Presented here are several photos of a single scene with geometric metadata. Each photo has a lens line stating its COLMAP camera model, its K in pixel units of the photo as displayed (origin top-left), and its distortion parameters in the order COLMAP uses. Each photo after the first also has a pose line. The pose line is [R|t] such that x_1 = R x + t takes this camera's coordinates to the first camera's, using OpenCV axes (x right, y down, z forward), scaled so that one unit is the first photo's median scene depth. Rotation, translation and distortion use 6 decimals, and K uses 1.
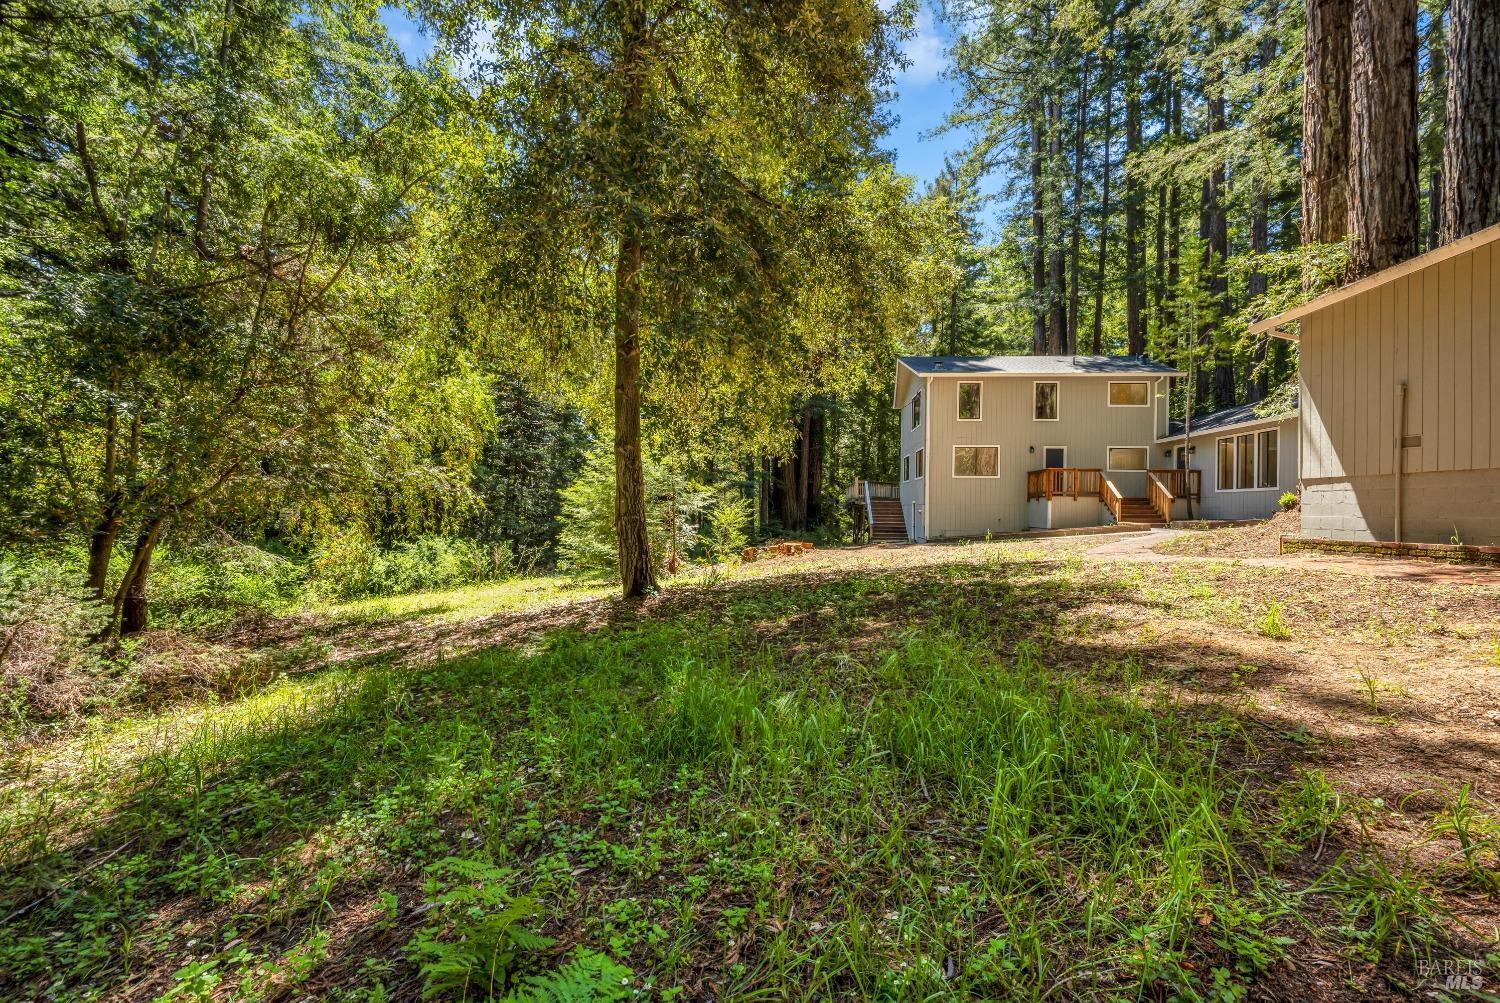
lens RADIAL K [[602.9, 0, 750.0], [0, 602.9, 501.5], [0, 0, 1]] dist [0.000874, 0.000302]
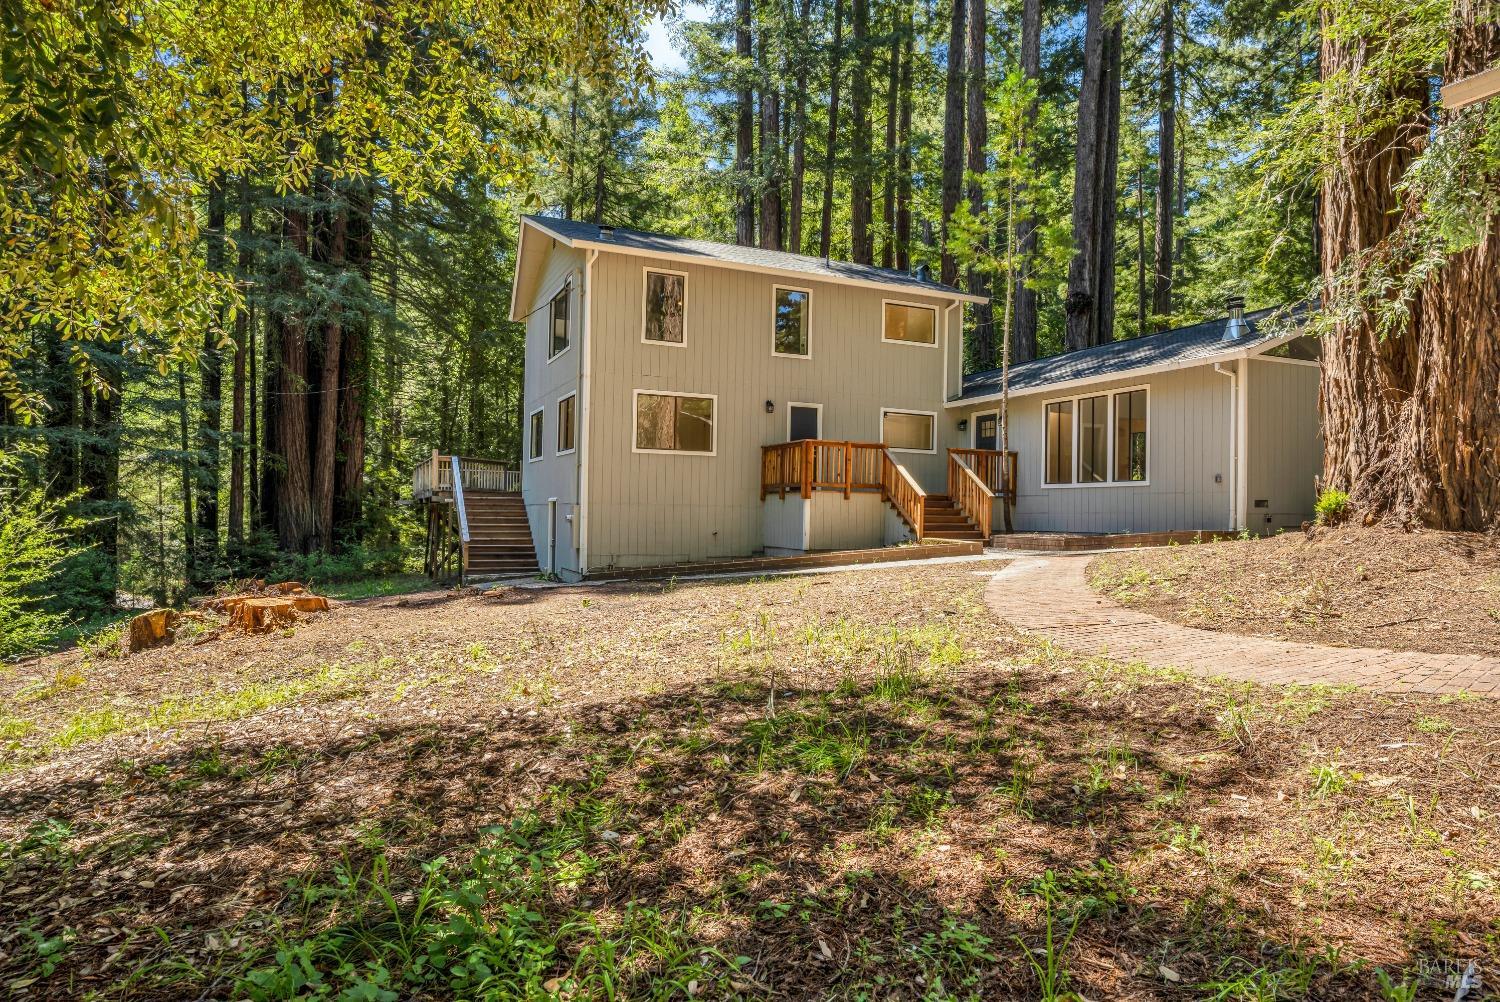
lens RADIAL K [[855.9, 0, 750.0], [0, 855.9, 501.0], [0, 0, 1]] dist [-0.004652, 0.003670]
pose [[0.860979, 0.007916, 0.508579, 0.057396], [-0.010003, 0.999949, 0.001370, -0.000208], [-0.508542, -0.006267, 0.861014, 0.357741]]
